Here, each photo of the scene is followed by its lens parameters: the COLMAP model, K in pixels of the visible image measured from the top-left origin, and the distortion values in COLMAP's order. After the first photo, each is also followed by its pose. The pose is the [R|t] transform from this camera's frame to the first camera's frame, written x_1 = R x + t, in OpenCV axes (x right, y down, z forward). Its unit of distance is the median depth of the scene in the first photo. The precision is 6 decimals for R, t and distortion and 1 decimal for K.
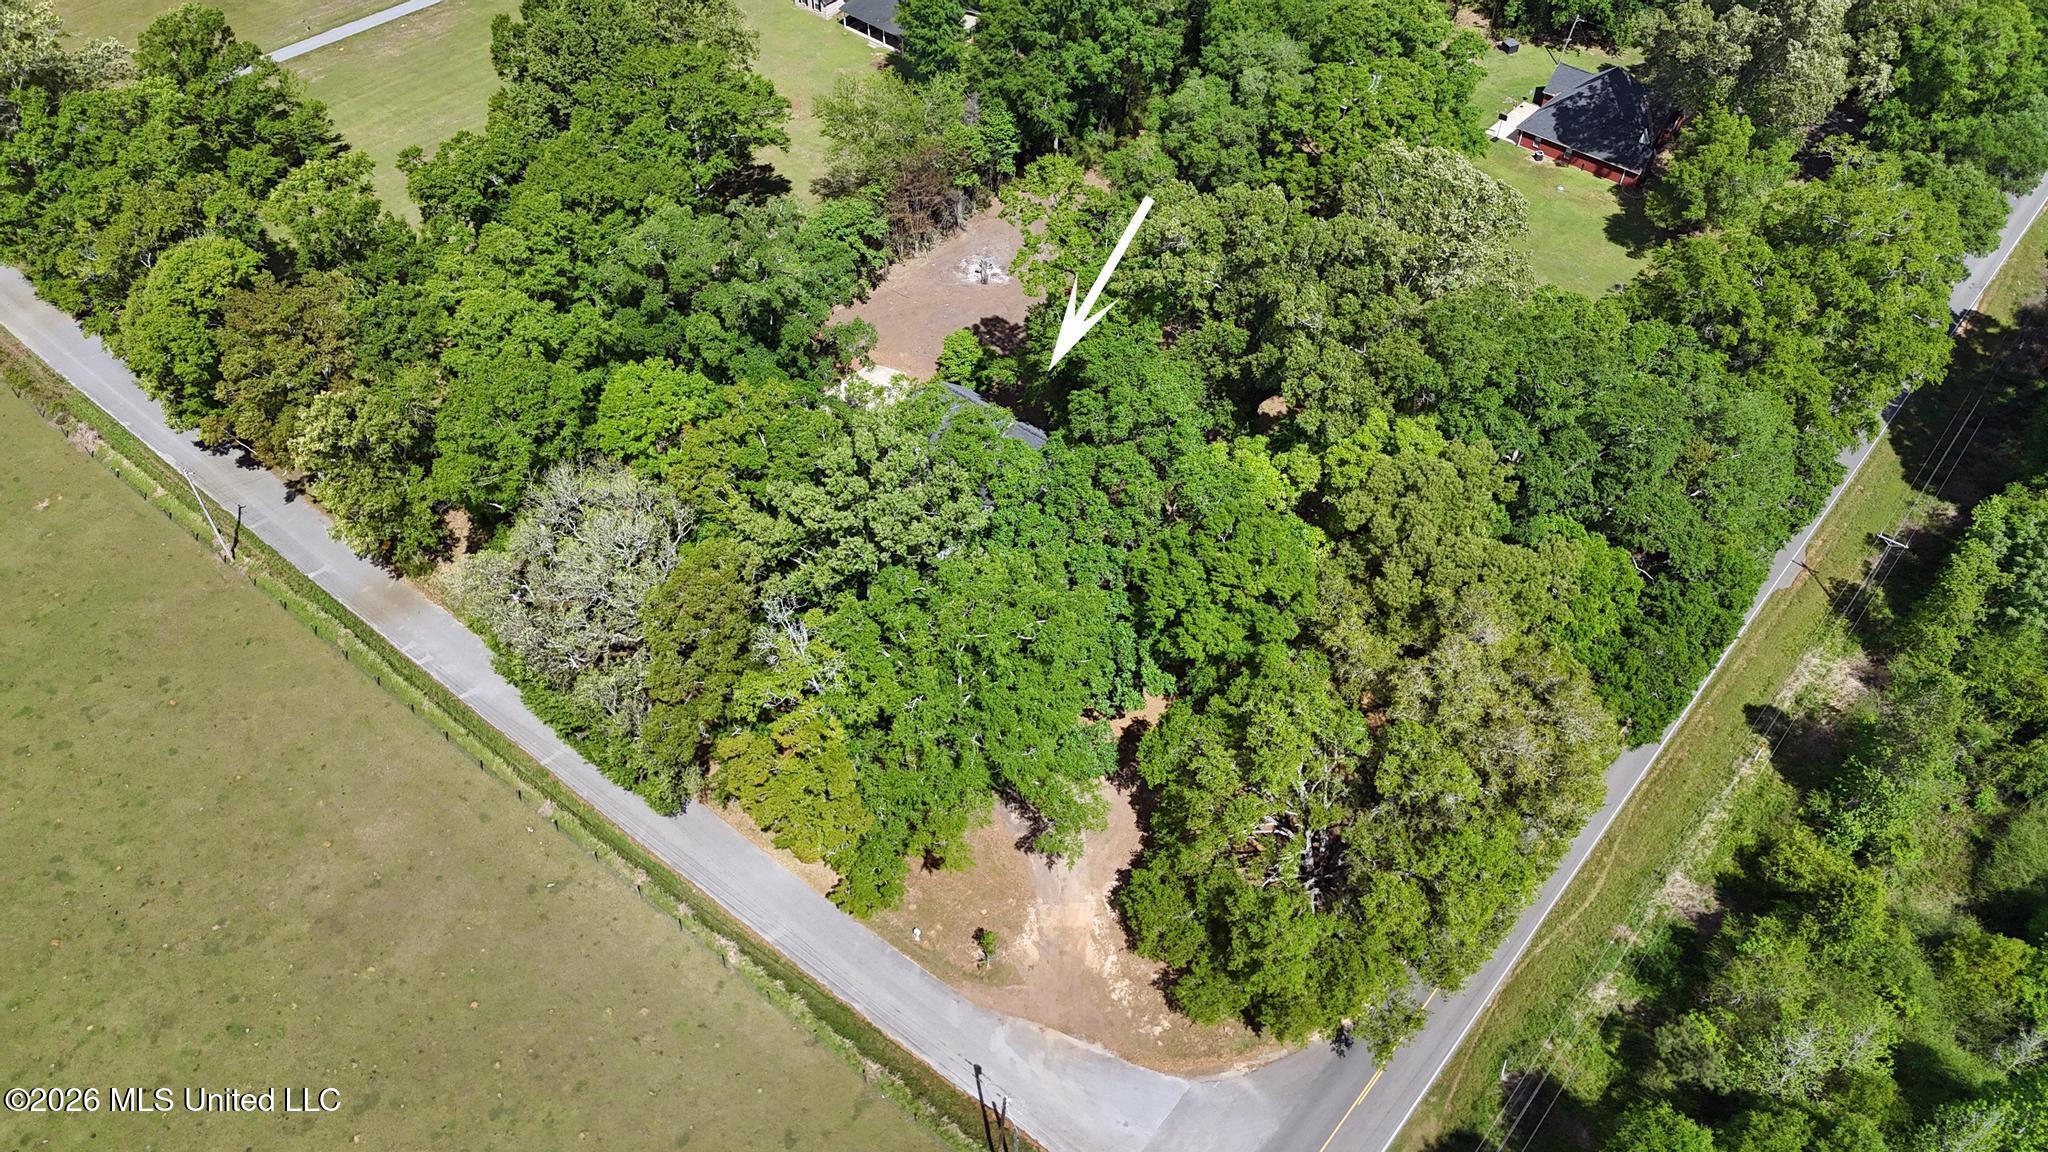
lens RADIAL K [[1508.7, 0, 1032.2], [0, 1508.7, 579.4], [0, 0, 1]] dist [0.040191, -0.028573]
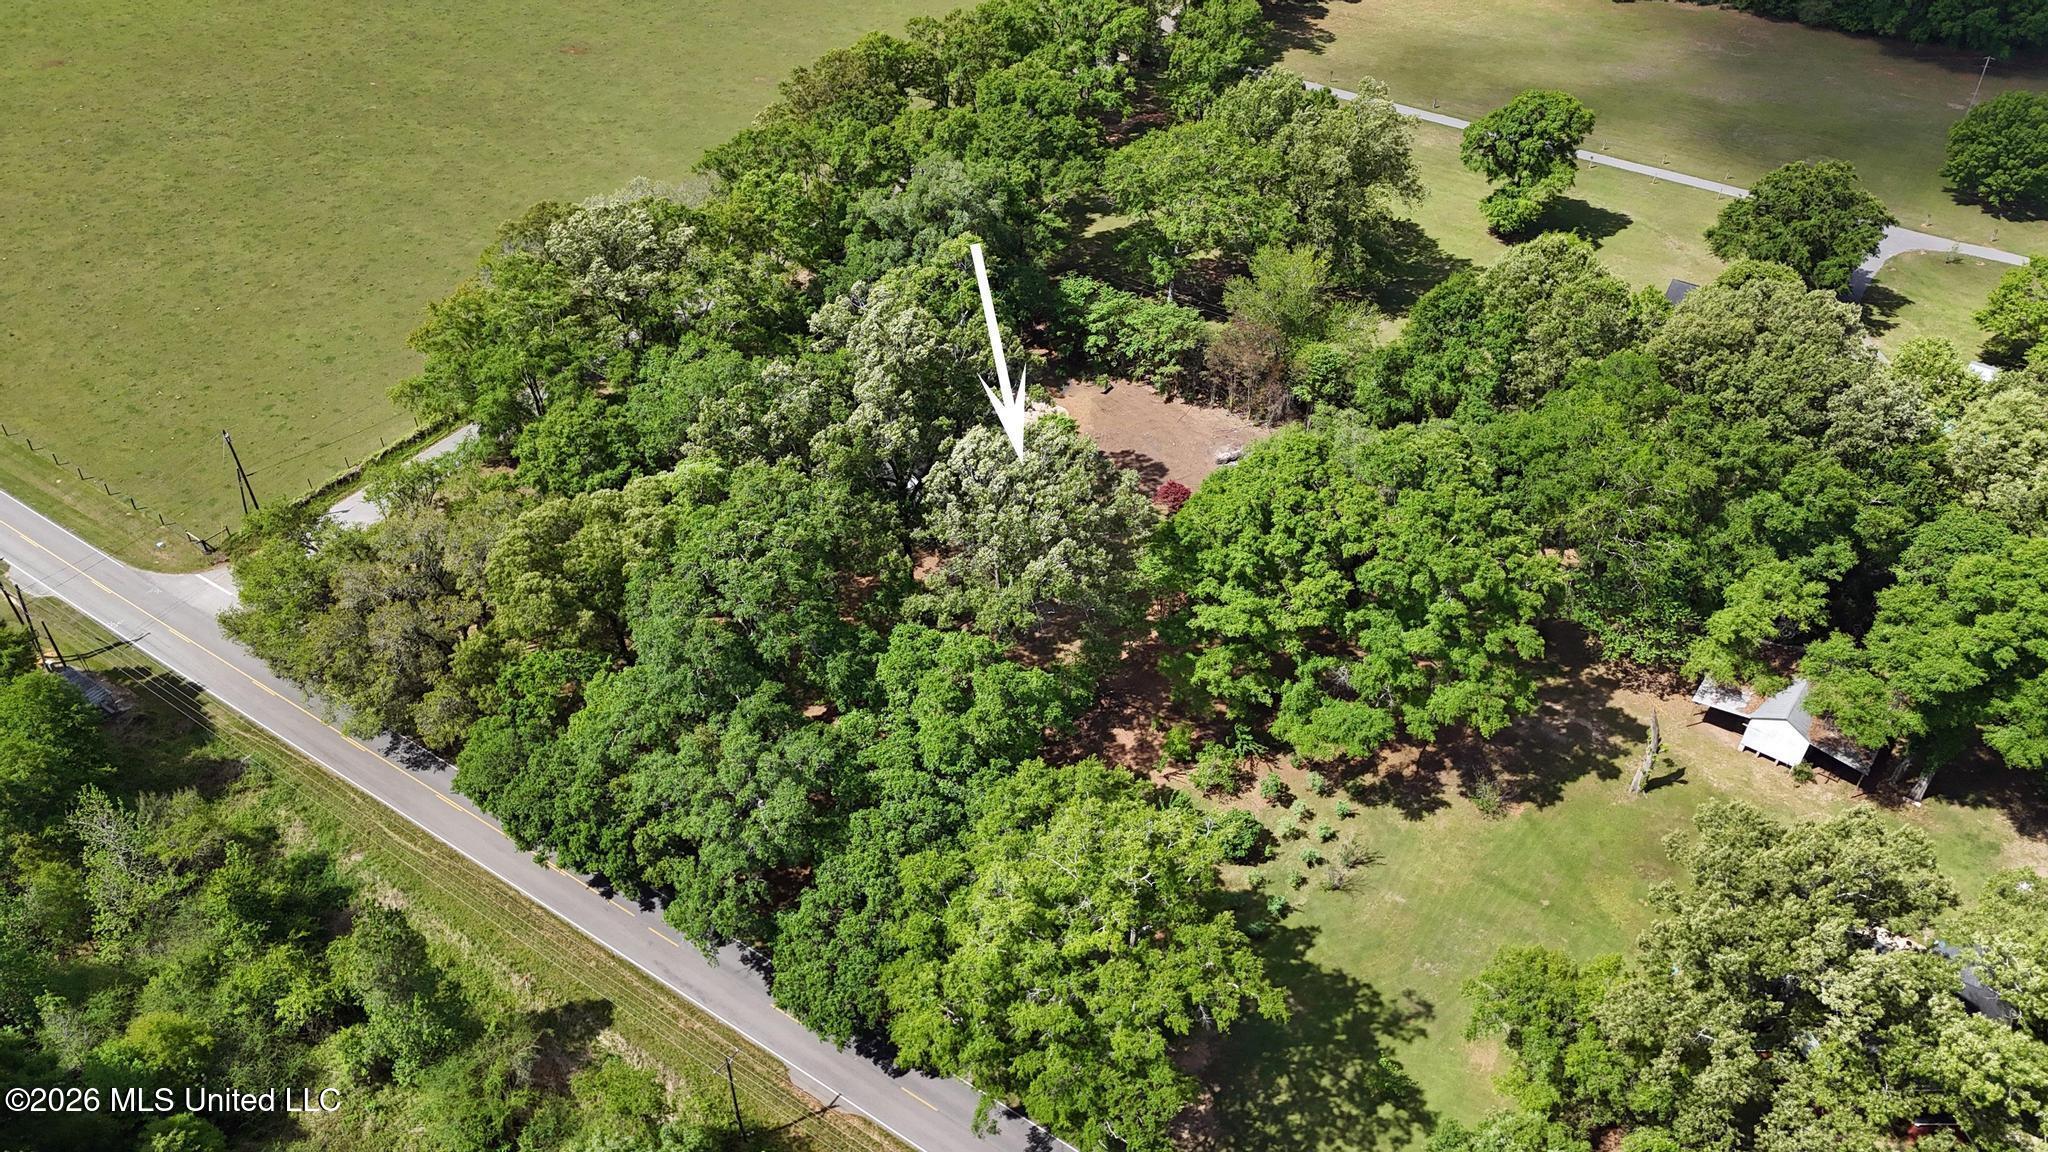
lens RADIAL K [[1508.7, 0, 1027.1], [0, 1508.7, 579.9], [0, 0, 1]] dist [0.040191, -0.028573]
pose [[0.111598, 0.621942, -0.775070, 1.173499], [-0.721605, 0.586962, 0.367098, -0.645140], [0.683251, 0.518328, 0.514300, 0.656639]]
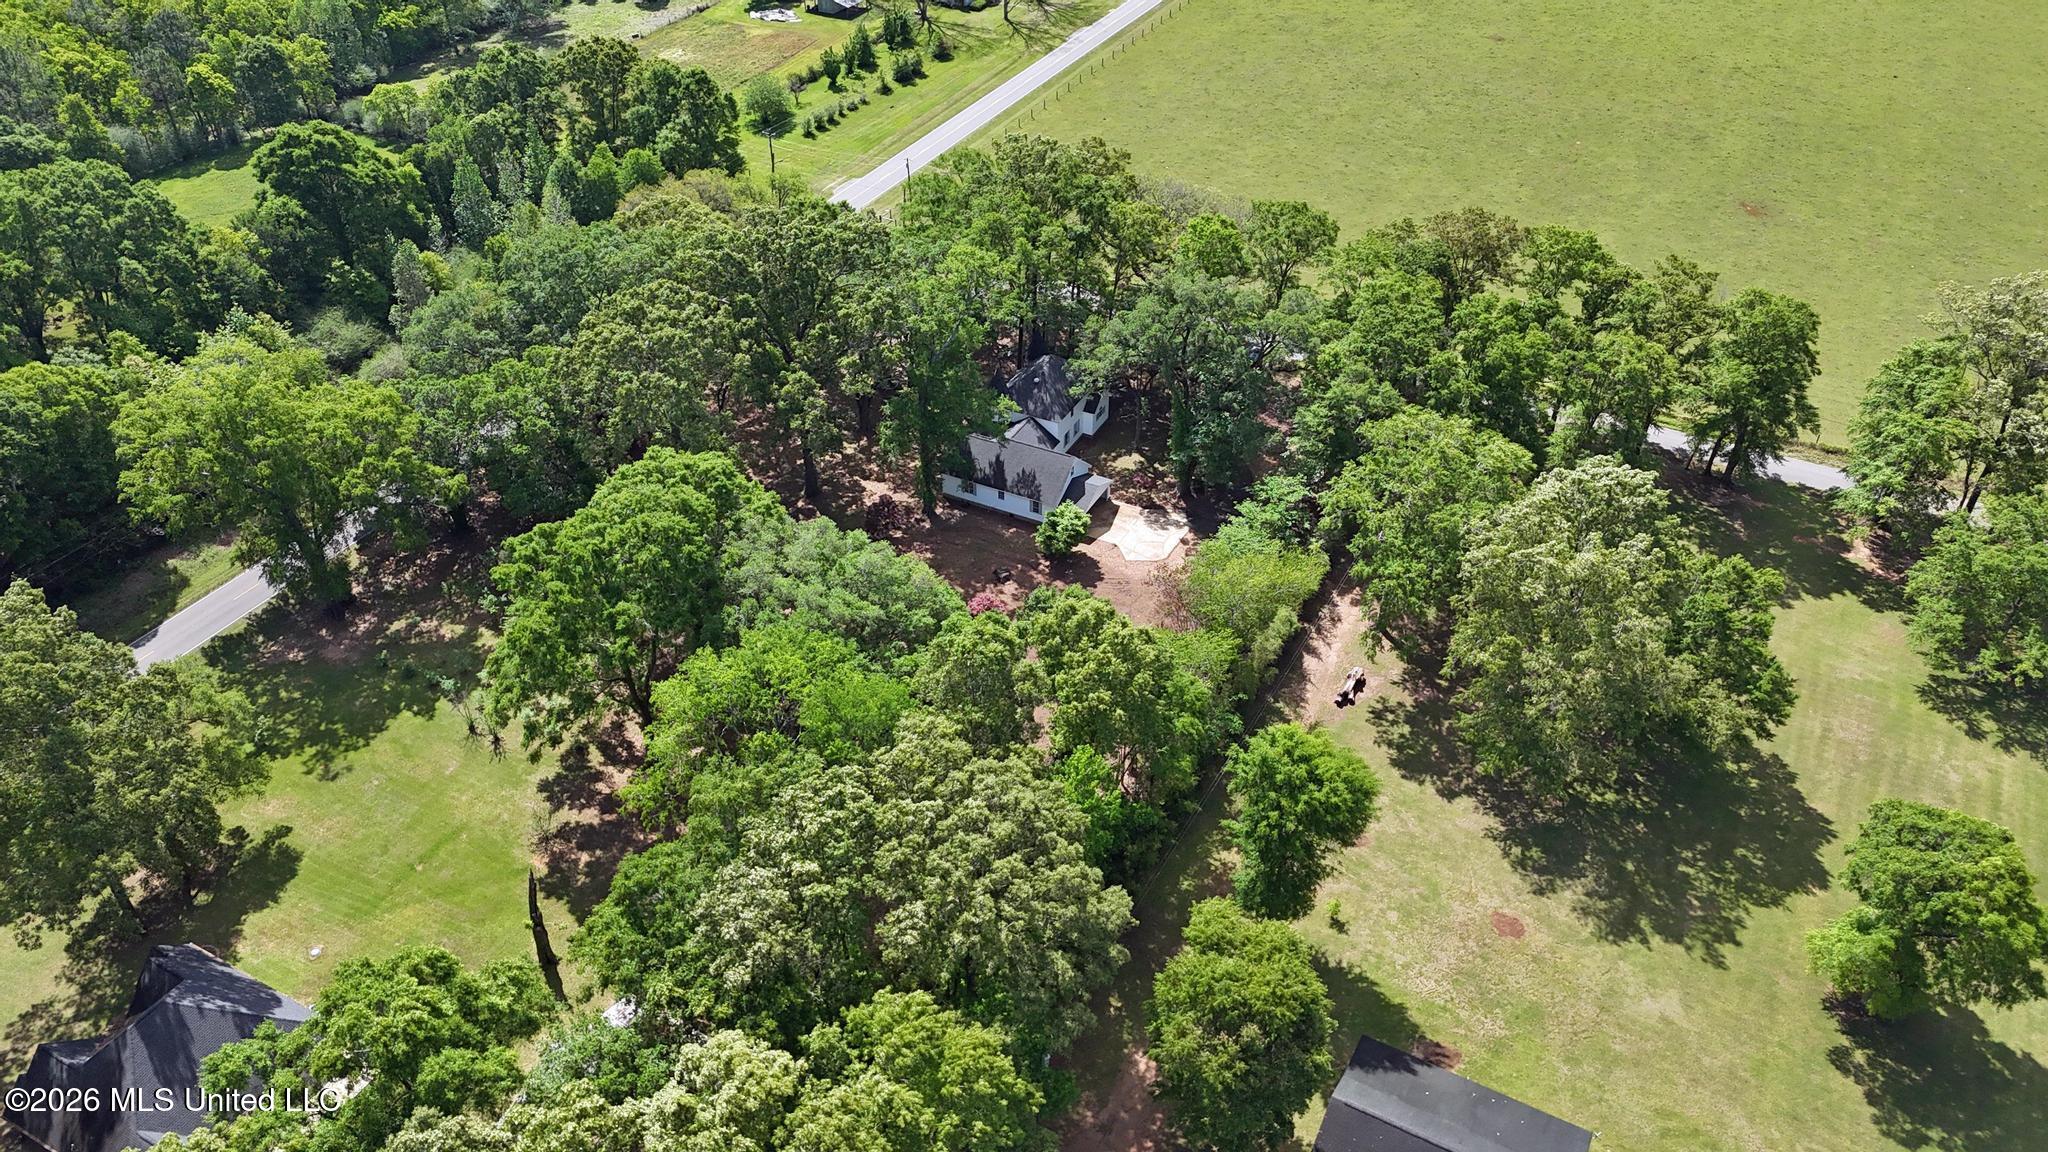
lens RADIAL K [[1508.7, 0, 1024.6], [0, 1508.7, 568.0], [0, 0, 1]] dist [0.040191, -0.028573]
pose [[-0.978105, 0.102505, -0.181116, 0.248292], [-0.167214, 0.131013, 0.977177, -1.611421], [0.123894, 0.986067, -0.111004, 1.554916]]
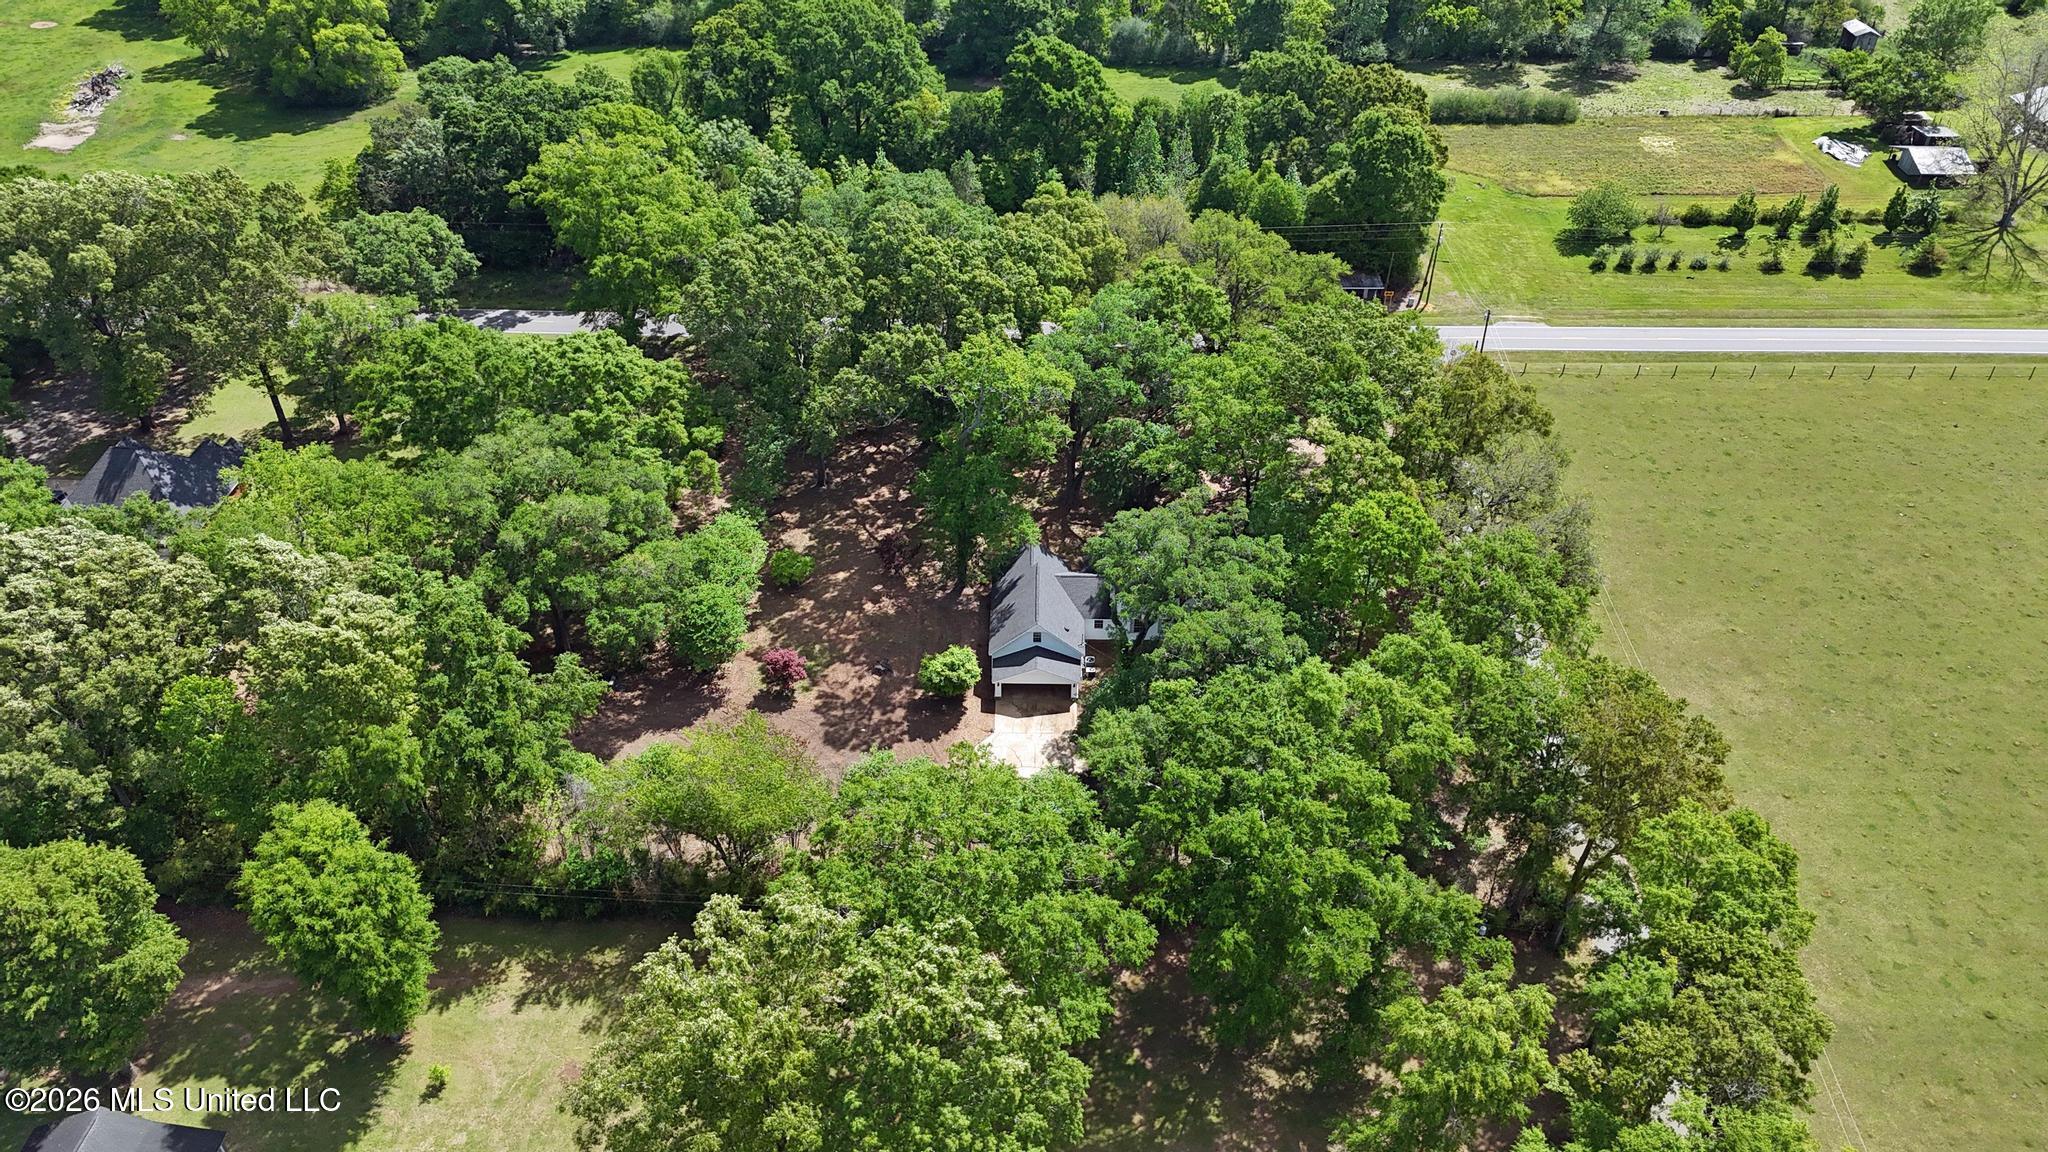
lens RADIAL K [[1508.7, 0, 1031.5], [0, 1508.7, 581.5], [0, 0, 1]] dist [0.040191, -0.028573]
pose [[-0.617810, -0.500783, 0.606241, -0.826757], [0.552995, 0.271405, 0.787741, -1.177613], [-0.559024, 0.821922, 0.109254, 1.122590]]
